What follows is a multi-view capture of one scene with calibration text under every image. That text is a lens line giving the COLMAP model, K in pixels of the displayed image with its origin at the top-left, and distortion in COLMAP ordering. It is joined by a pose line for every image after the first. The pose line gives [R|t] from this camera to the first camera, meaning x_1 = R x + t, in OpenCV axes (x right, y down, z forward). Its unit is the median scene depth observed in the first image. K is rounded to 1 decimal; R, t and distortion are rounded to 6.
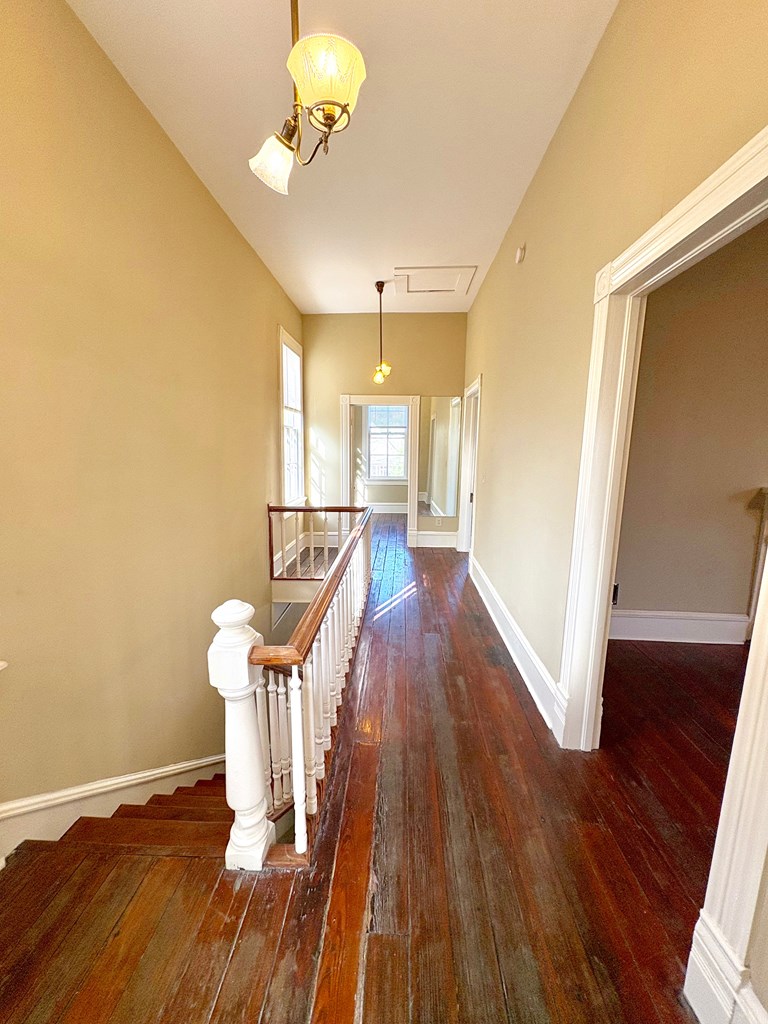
lens RADIAL K [[407.8, 0, 382.6], [0, 407.8, 515.6], [0, 0, 1]] dist [0.001346, -0.000137]
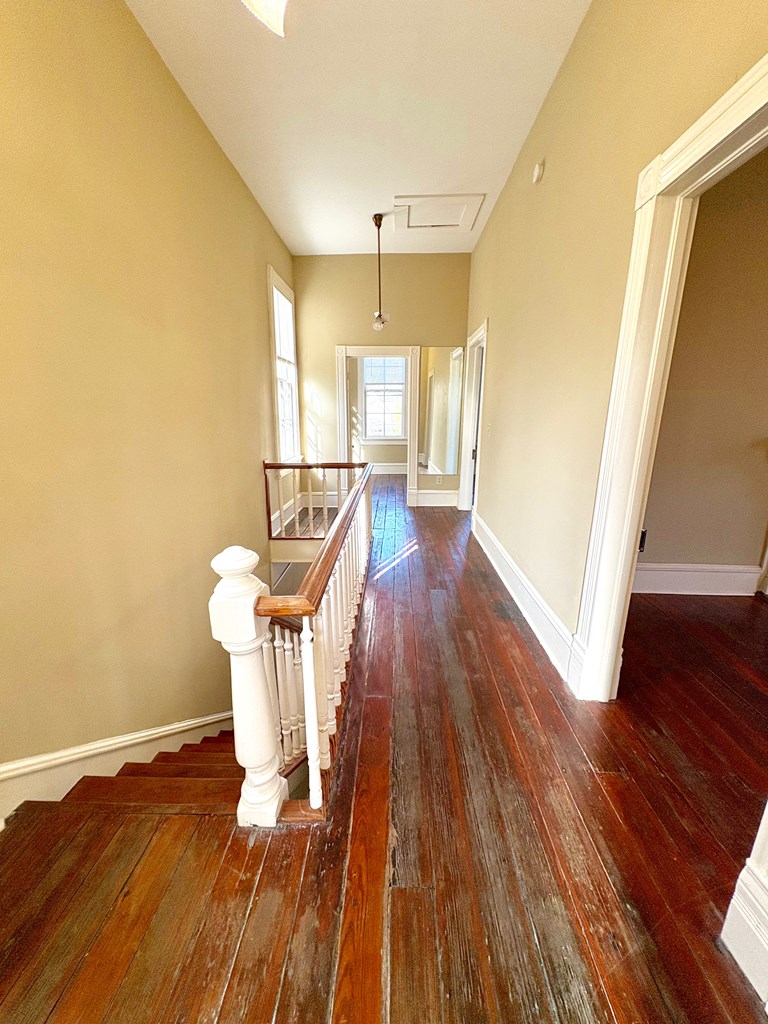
lens RADIAL K [[407.8, 0, 382.5], [0, 407.8, 514.7], [0, 0, 1]] dist [0.001346, -0.000137]
pose [[0.999839, -0.011326, 0.013882, -0.040281], [0.010135, 0.996489, 0.083106, 0.050216], [-0.014774, -0.082951, 0.996444, 0.081539]]
